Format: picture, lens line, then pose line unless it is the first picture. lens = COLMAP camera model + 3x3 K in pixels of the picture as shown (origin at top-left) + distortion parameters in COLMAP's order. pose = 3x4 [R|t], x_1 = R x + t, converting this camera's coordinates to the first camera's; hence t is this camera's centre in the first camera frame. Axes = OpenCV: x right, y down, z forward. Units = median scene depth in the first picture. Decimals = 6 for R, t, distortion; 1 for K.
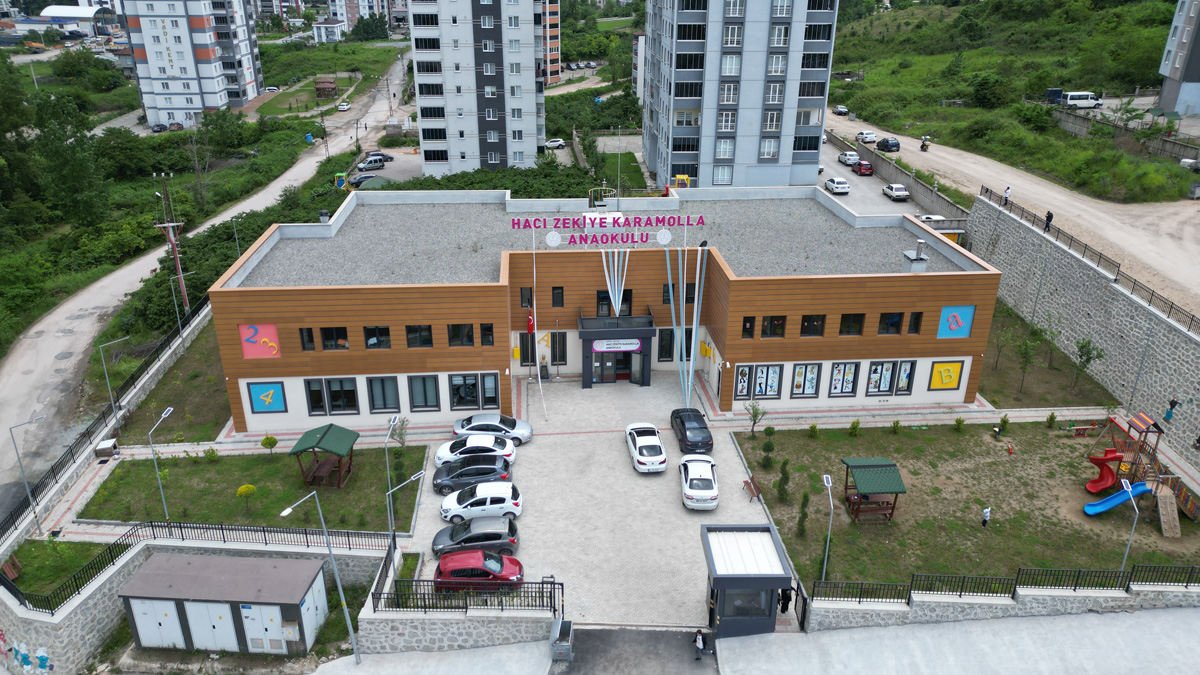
lens RADIAL K [[837.4, 0, 601.5], [0, 837.4, 334.5], [0, 0, 1]] dist [0.067577, -0.064736]
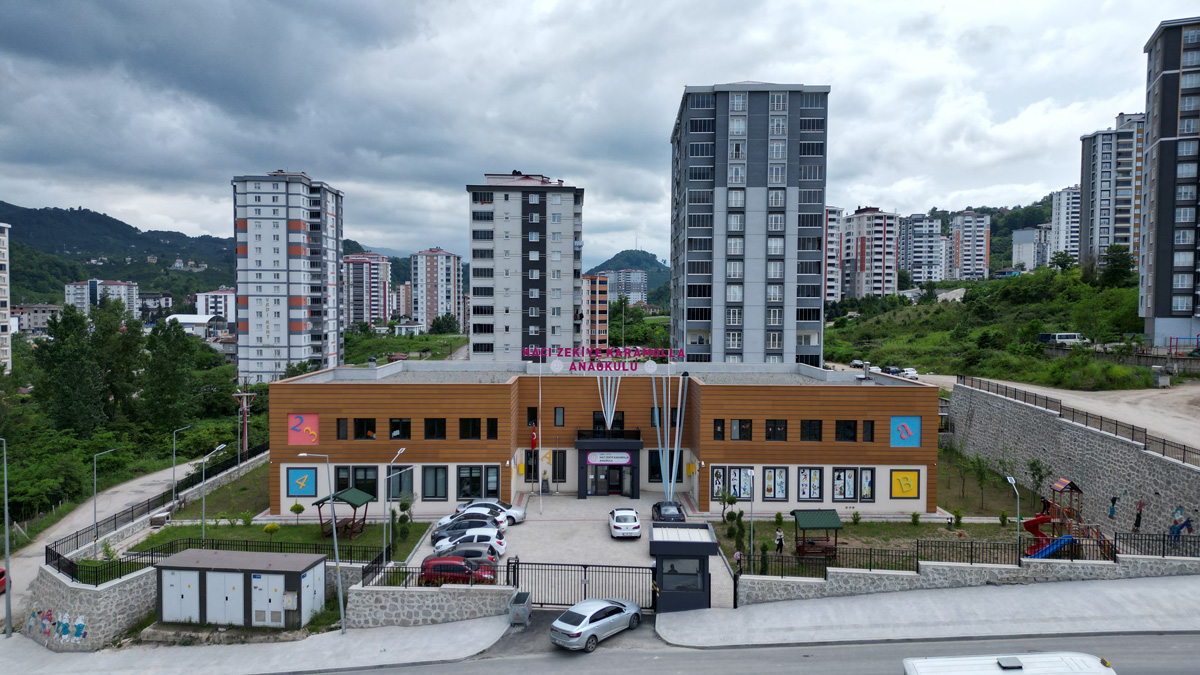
lens RADIAL K [[837.4, 0, 601.8], [0, 837.4, 330.8], [0, 0, 1]] dist [0.067577, -0.064736]
pose [[0.997436, 0.000989, -0.071563, 0.093306], [-0.027104, 0.930651, -0.364904, 0.276924], [0.066240, 0.365908, 0.928291, -0.120357]]
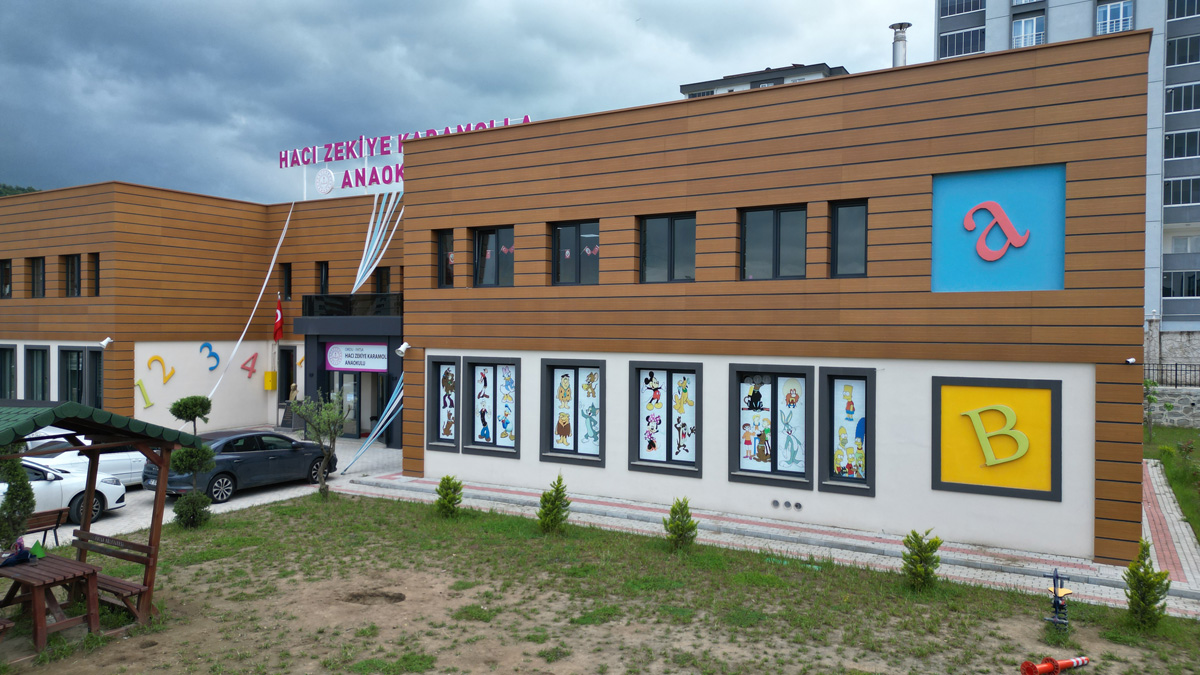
lens RADIAL K [[837.4, 0, 605.5], [0, 837.4, 335.4], [0, 0, 1]] dist [0.067577, -0.064736]
pose [[0.815192, 0.001034, -0.579190, 0.469349], [-0.228972, 0.919113, -0.320630, 0.139499], [0.532009, 0.393994, 0.749490, 0.709426]]
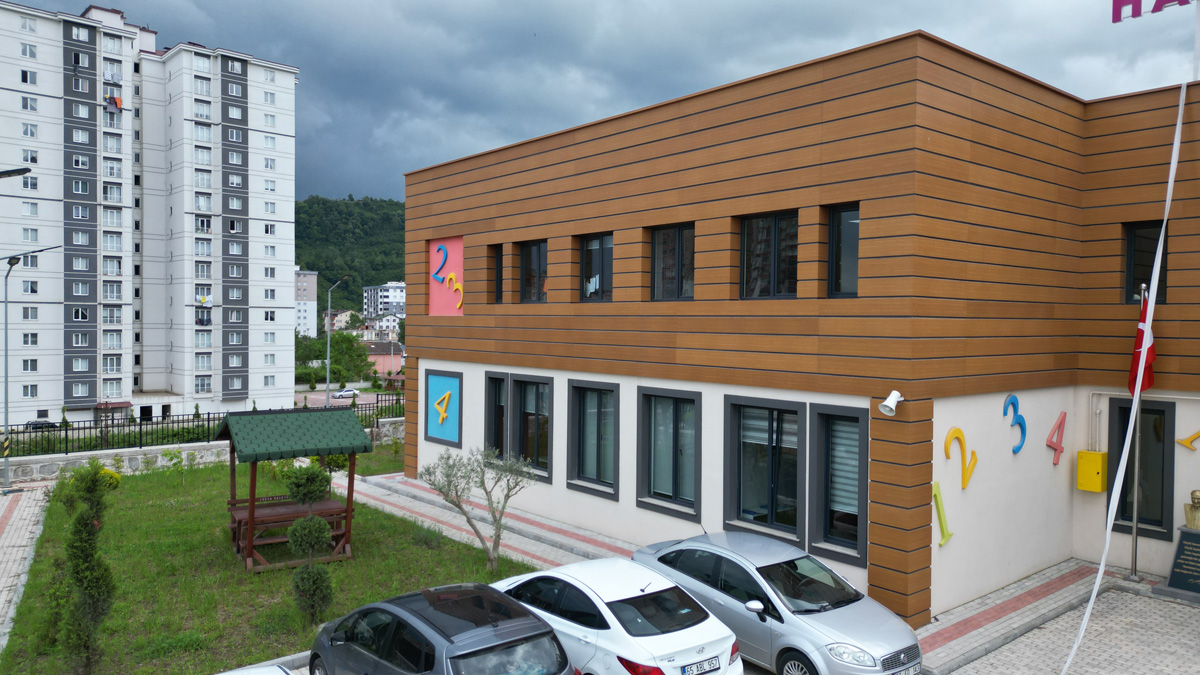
lens RADIAL K [[837.4, 0, 600.5], [0, 837.4, 337.7], [0, 0, 1]] dist [0.067577, -0.064736]
pose [[0.570969, 0.015103, -0.820833, 0.041385], [-0.332263, 0.918537, -0.214221, 0.103818], [0.750730, 0.395046, 0.529474, 0.754215]]
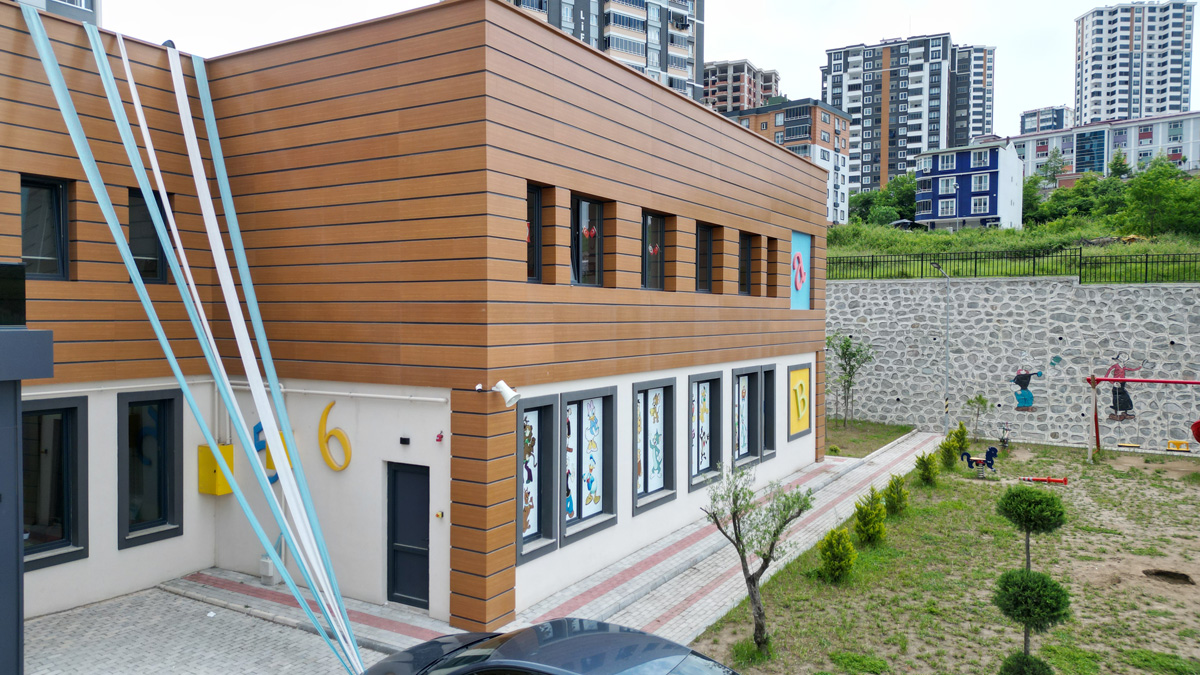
lens RADIAL K [[837.4, 0, 600.4], [0, 837.4, 331.7], [0, 0, 1]] dist [0.067577, -0.064736]
pose [[0.590186, -0.022581, 0.806951, -0.016295], [0.322516, 0.922963, -0.210054, 0.075004], [-0.740043, 0.384226, 0.552003, 0.823339]]
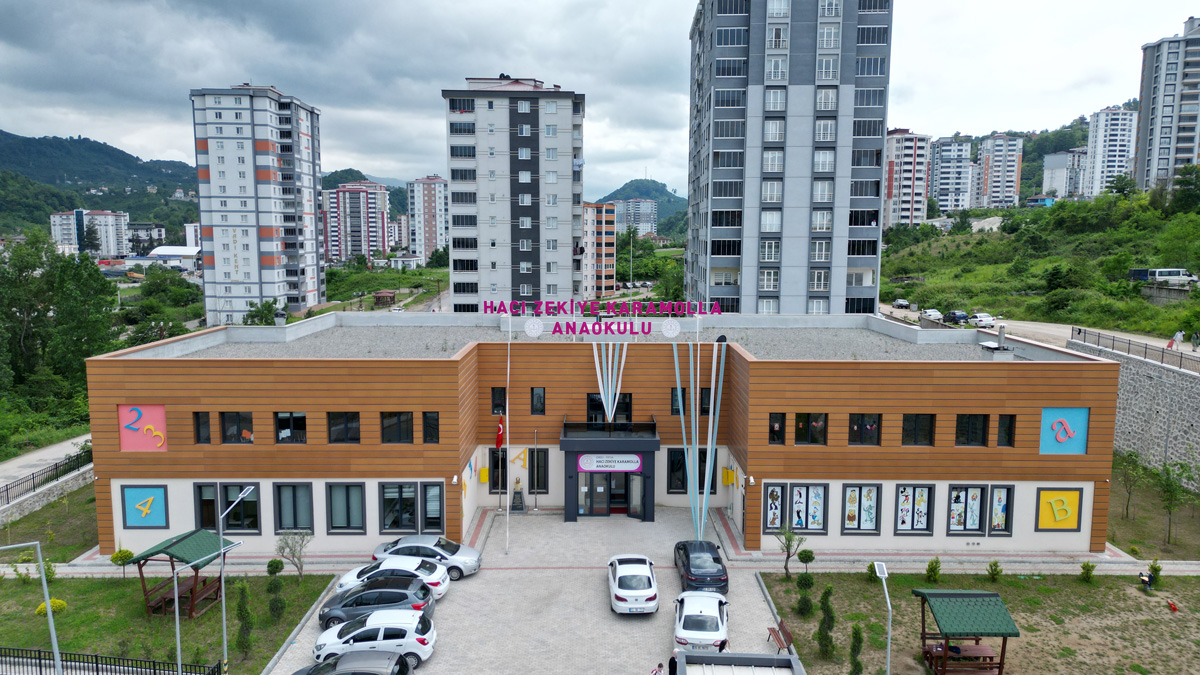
lens RADIAL K [[837.4, 0, 601.8], [0, 837.4, 335.8], [0, 0, 1]] dist [0.067577, -0.064736]
pose [[0.996616, 0.006522, -0.081938, 0.076859], [-0.029455, 0.958982, -0.281932, 0.123454], [0.076738, 0.283392, 0.955929, 0.234091]]
